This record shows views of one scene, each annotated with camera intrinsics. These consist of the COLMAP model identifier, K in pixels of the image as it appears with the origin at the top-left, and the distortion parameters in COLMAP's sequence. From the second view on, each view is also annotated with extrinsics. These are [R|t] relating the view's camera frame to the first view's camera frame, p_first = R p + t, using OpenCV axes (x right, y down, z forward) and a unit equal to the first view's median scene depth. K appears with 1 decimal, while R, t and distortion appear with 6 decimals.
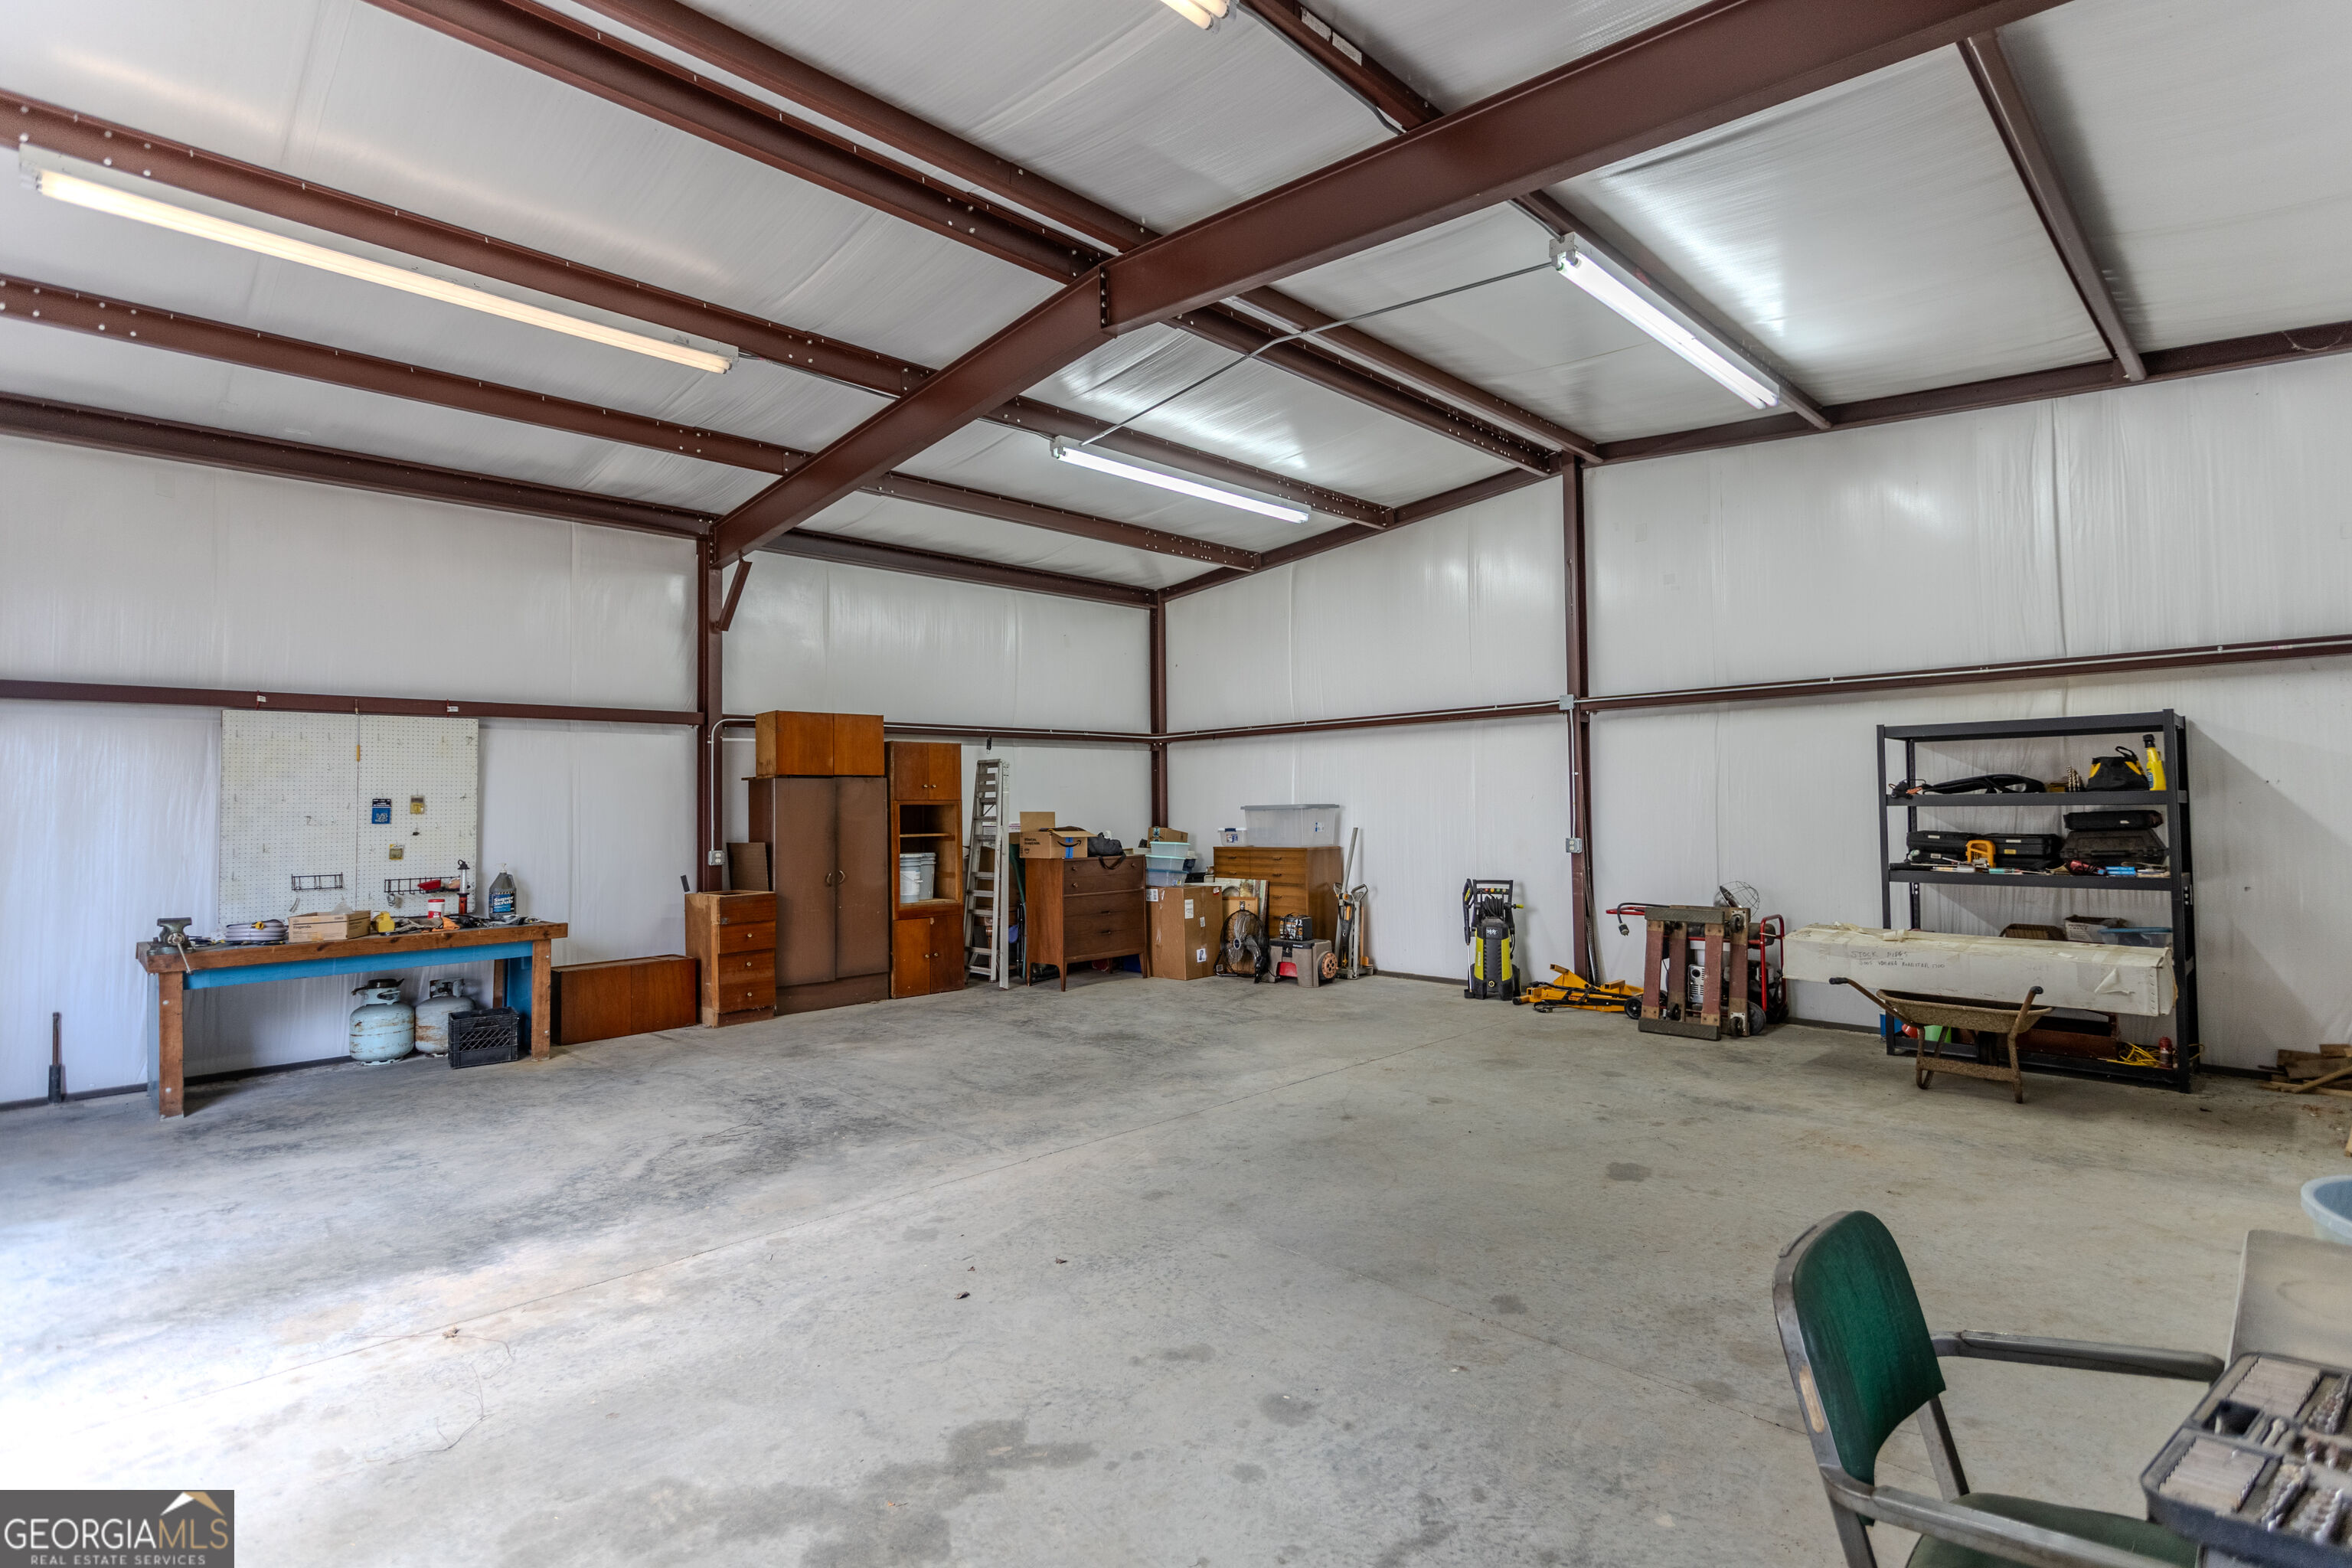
lens RADIAL K [[1111.9, 0, 1186.1], [0, 1111.9, 764.2], [0, 0, 1]] dist [0.001413, 0.001327]
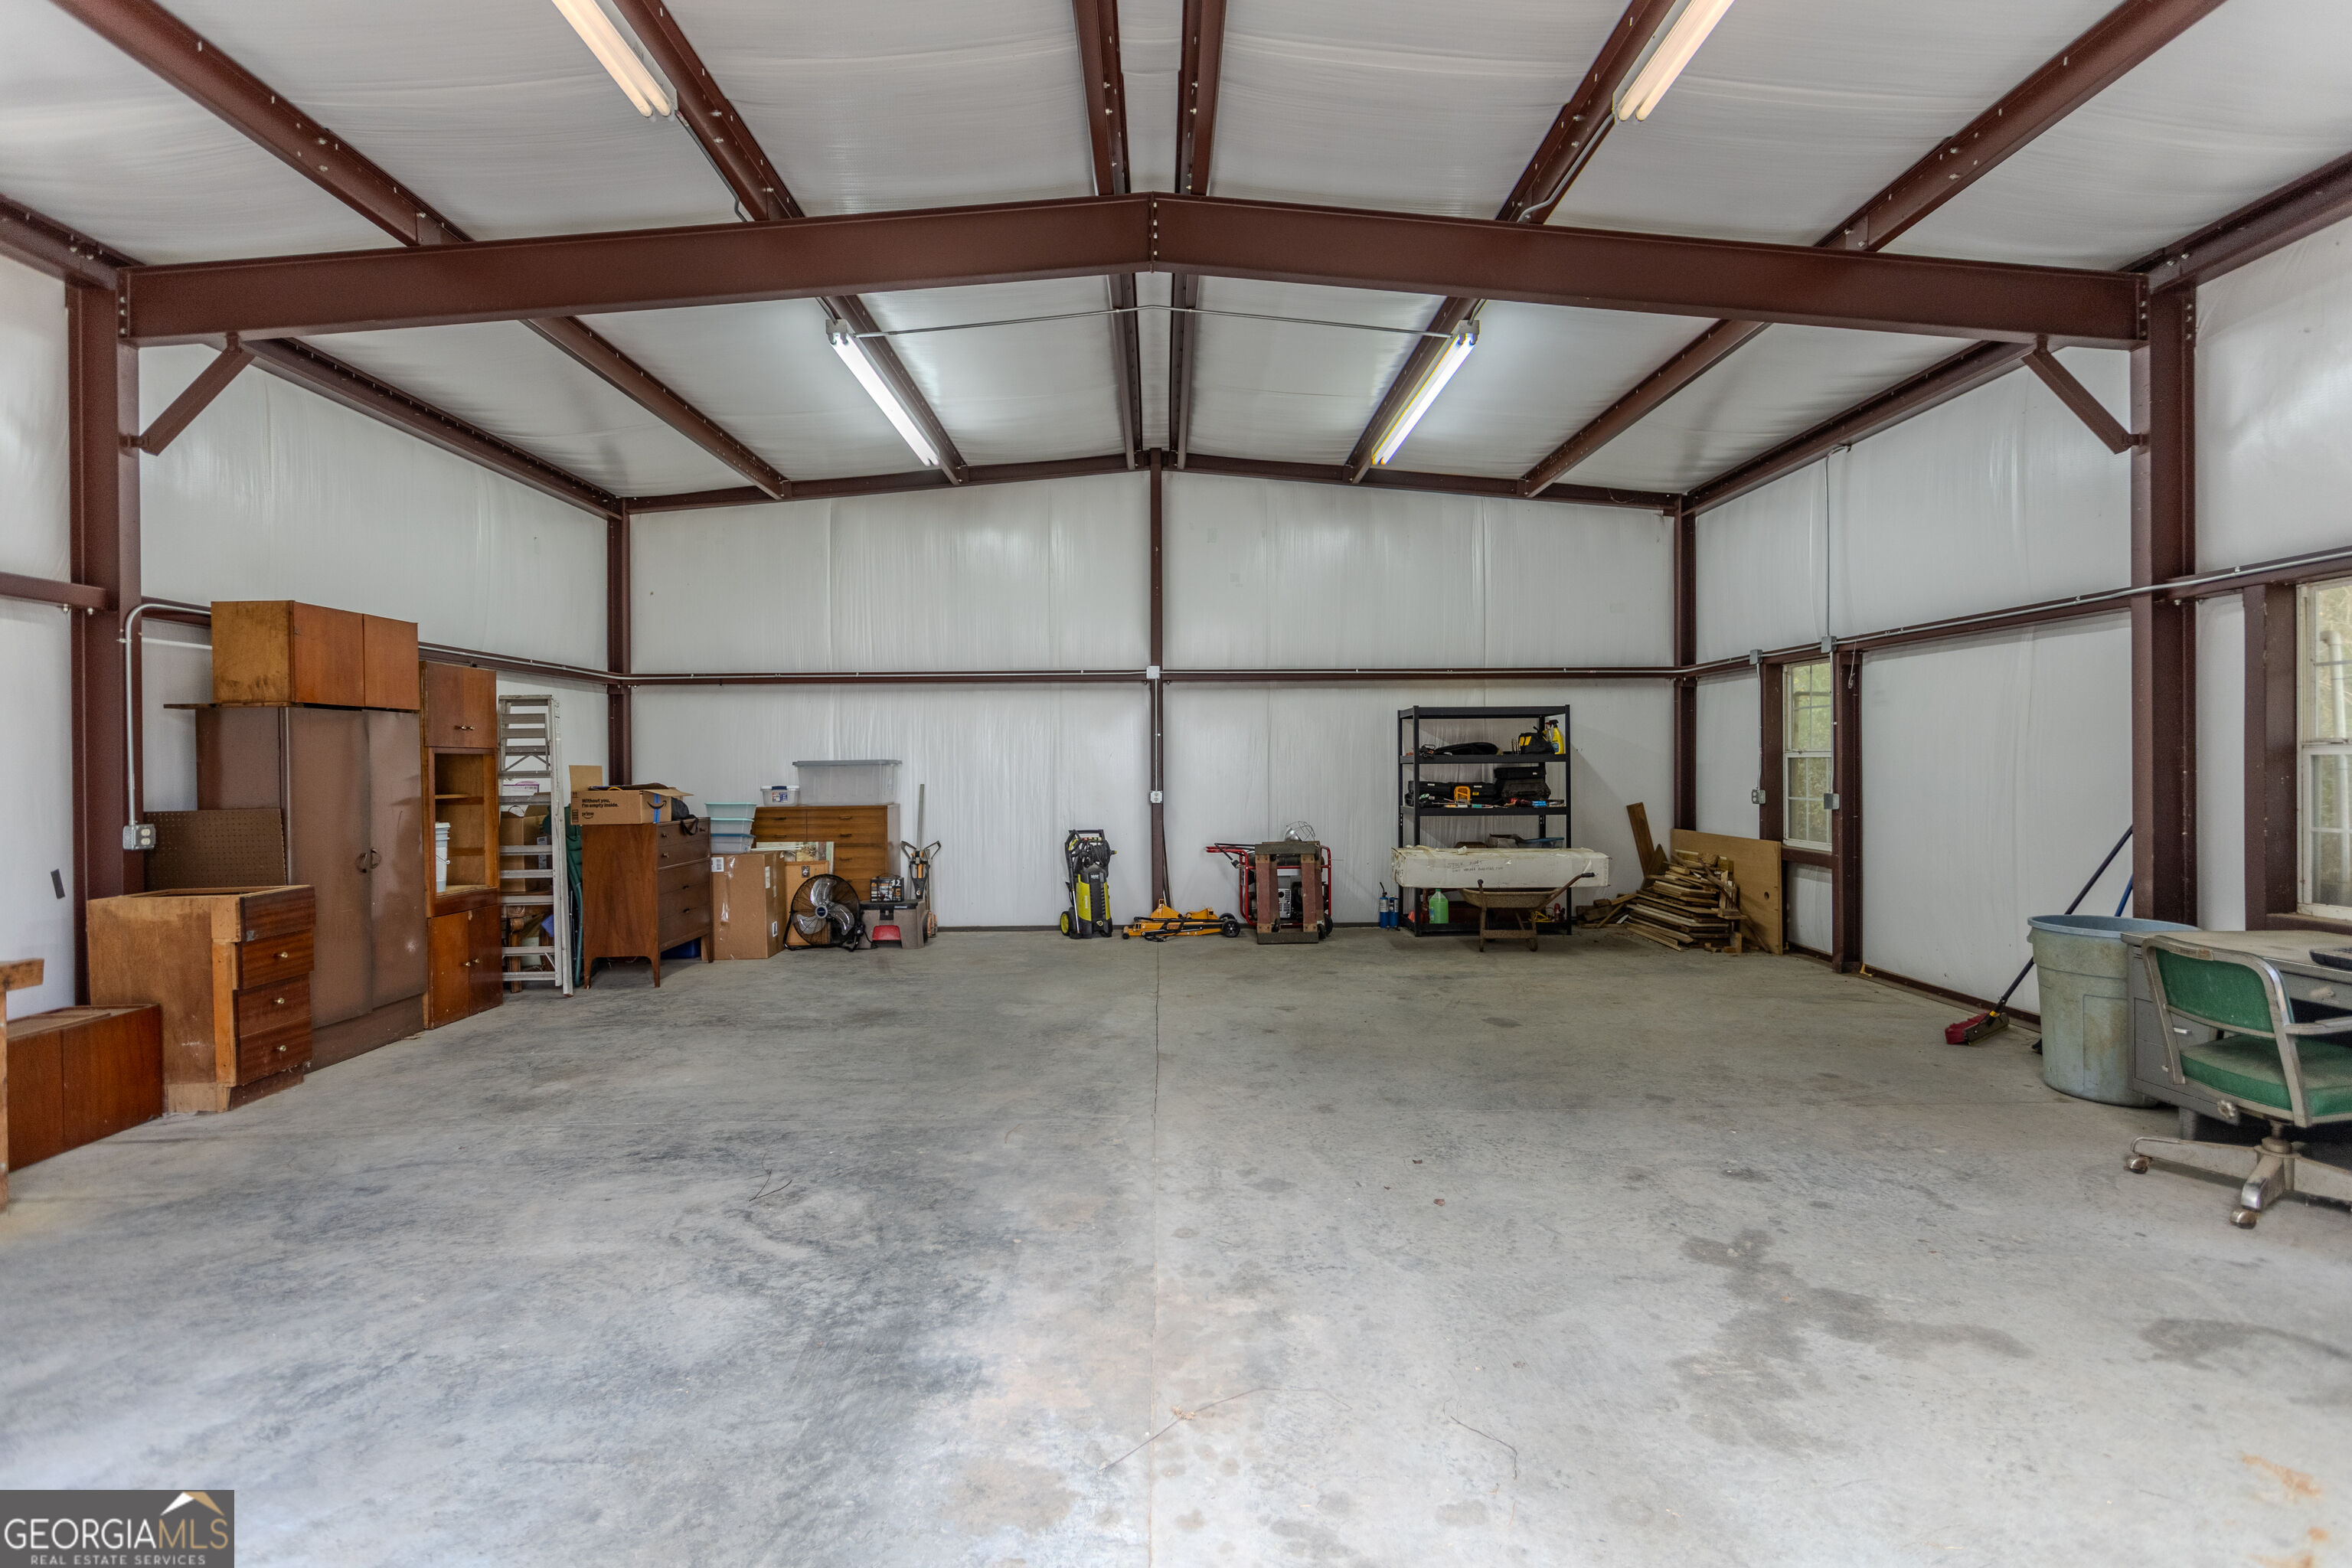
lens RADIAL K [[1111.9, 0, 1182.4], [0, 1111.9, 769.8], [0, 0, 1]] dist [0.001413, 0.001327]
pose [[0.686788, 0.004649, 0.726843, -0.866261], [-0.029801, 0.999319, 0.021767, 0.034628], [-0.726247, -0.036610, 0.686459, 0.346479]]
